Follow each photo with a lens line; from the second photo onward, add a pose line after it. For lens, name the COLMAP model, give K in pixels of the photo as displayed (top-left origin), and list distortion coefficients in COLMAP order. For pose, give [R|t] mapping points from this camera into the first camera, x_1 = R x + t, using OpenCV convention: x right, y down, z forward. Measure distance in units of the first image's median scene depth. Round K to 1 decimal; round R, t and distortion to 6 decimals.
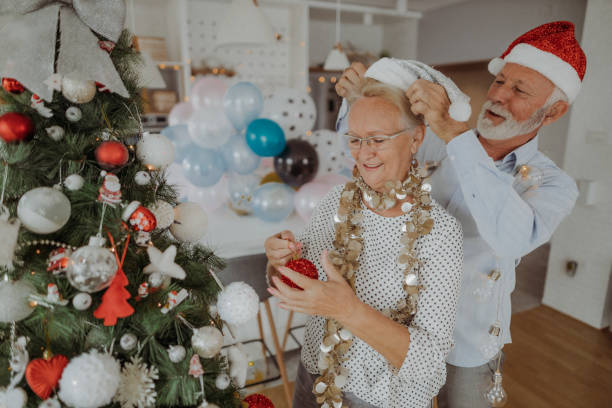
lens RADIAL K [[428.3, 0, 314.1], [0, 428.3, 205.4], [0, 0, 1]] dist [-0.000246, -0.002360]
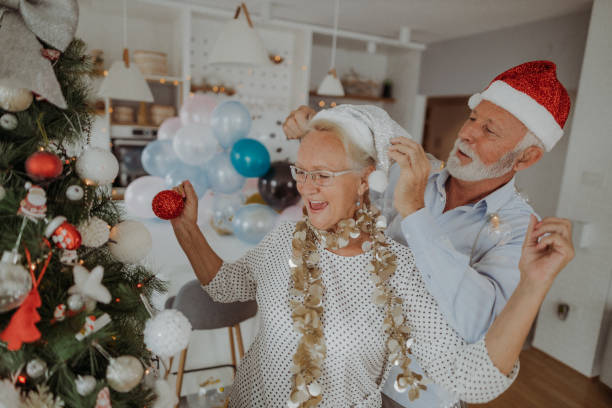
lens RADIAL K [[428.3, 0, 314.1], [0, 428.3, 205.4], [0, 0, 1]] dist [-0.000246, -0.002360]
pose [[0.997779, 0.065057, -0.014293, 0.144758], [-0.065708, 0.996526, -0.051179, -0.022626], [0.010914, 0.052005, 0.998587, 0.059998]]
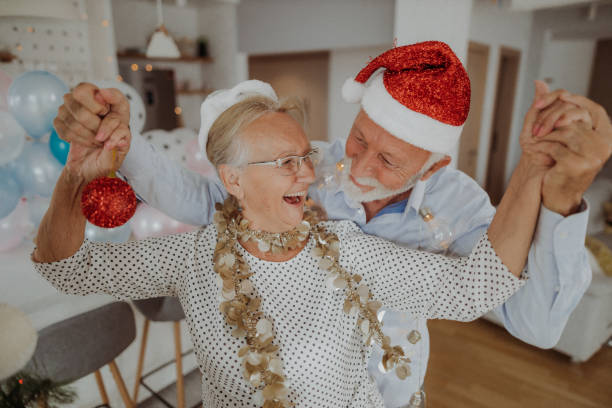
lens RADIAL K [[428.3, 0, 314.1], [0, 428.3, 205.4], [0, 0, 1]] dist [-0.000246, -0.002360]
pose [[0.909172, -0.111810, 0.401131, -0.141560], [0.100670, 0.993722, 0.048816, -0.131146], [-0.404070, -0.004001, 0.914719, 0.372519]]
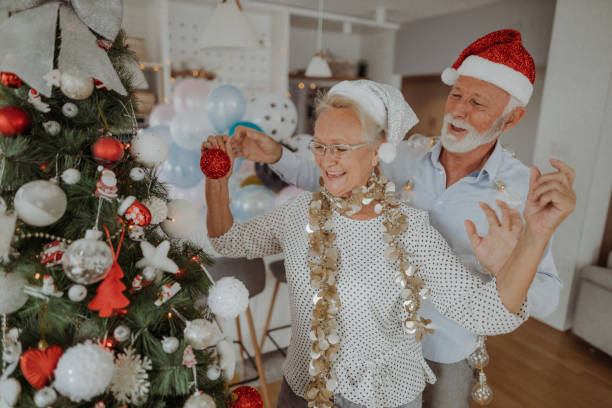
lens RADIAL K [[428.3, 0, 314.1], [0, 428.3, 205.4], [0, 0, 1]] dist [-0.000246, -0.002360]
pose [[0.998074, 0.015795, 0.059986, -0.039347], [-0.014944, 0.999782, -0.014596, 0.019660], [-0.060203, 0.013672, 0.998092, -0.047650]]
